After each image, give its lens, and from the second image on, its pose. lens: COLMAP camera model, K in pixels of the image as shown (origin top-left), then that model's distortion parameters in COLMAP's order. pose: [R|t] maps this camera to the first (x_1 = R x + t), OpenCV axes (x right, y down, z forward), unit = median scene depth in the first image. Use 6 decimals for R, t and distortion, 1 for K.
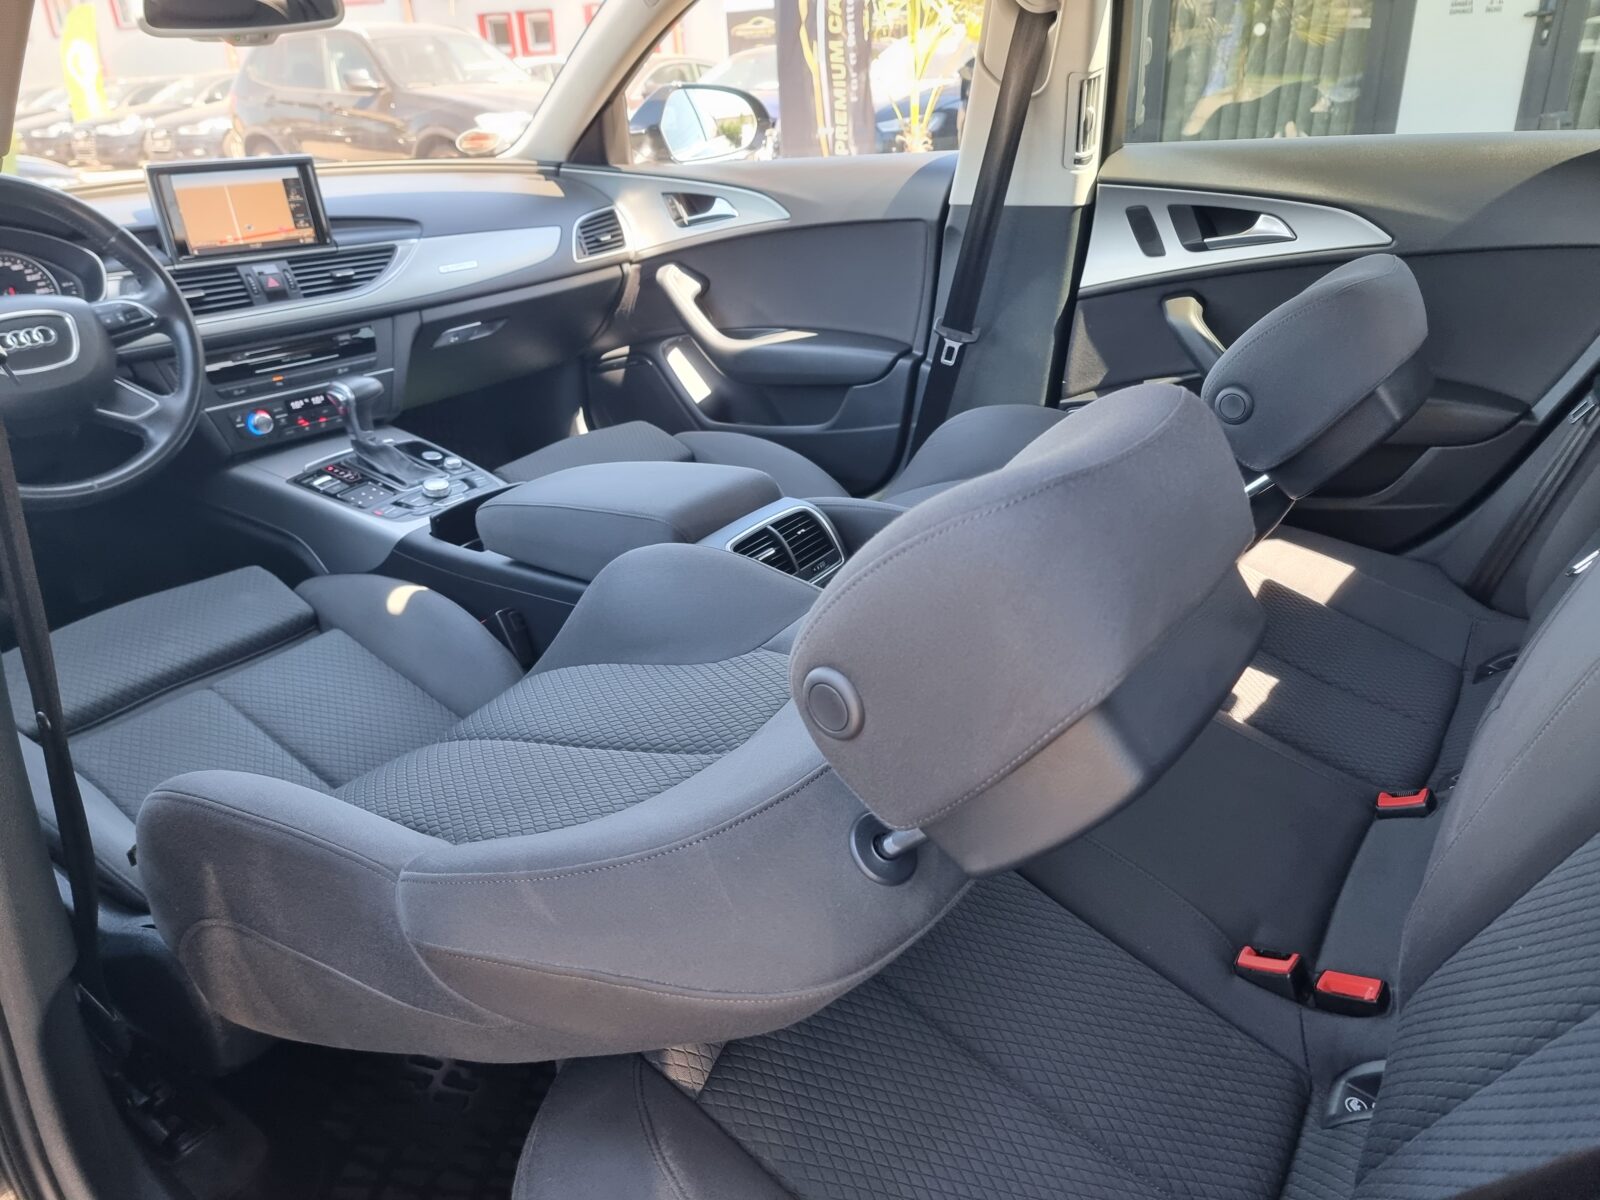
lens RADIAL K [[1117.2, 0, 841.5], [0, 1117.2, 590.0], [0, 0, 1]] dist [0.066120, -0.053532]
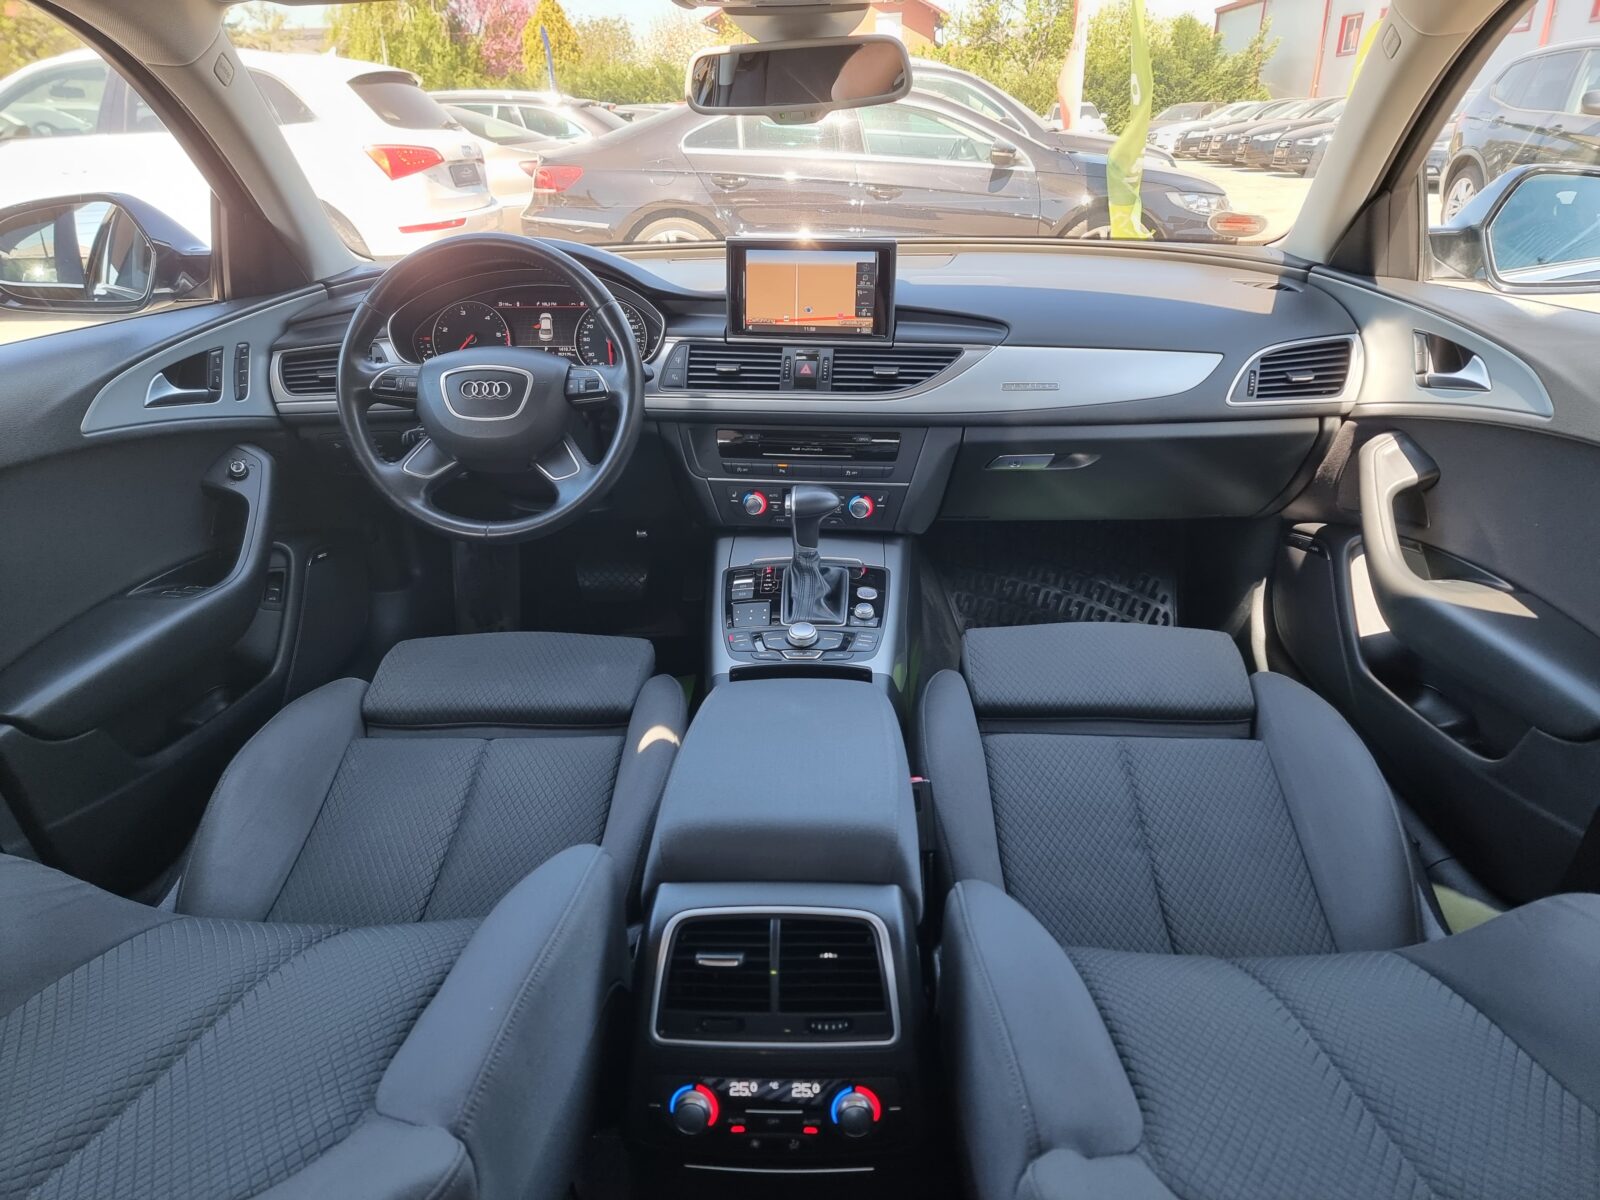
lens RADIAL K [[1117.2, 0, 793.4], [0, 1117.2, 593.9], [0, 0, 1]] dist [0.066120, -0.053532]
pose [[0.528010, 0.355638, -0.771185, 0.258964], [-0.358848, 0.916471, 0.176944, -0.246376], [0.769697, 0.183310, 0.611526, 0.433796]]
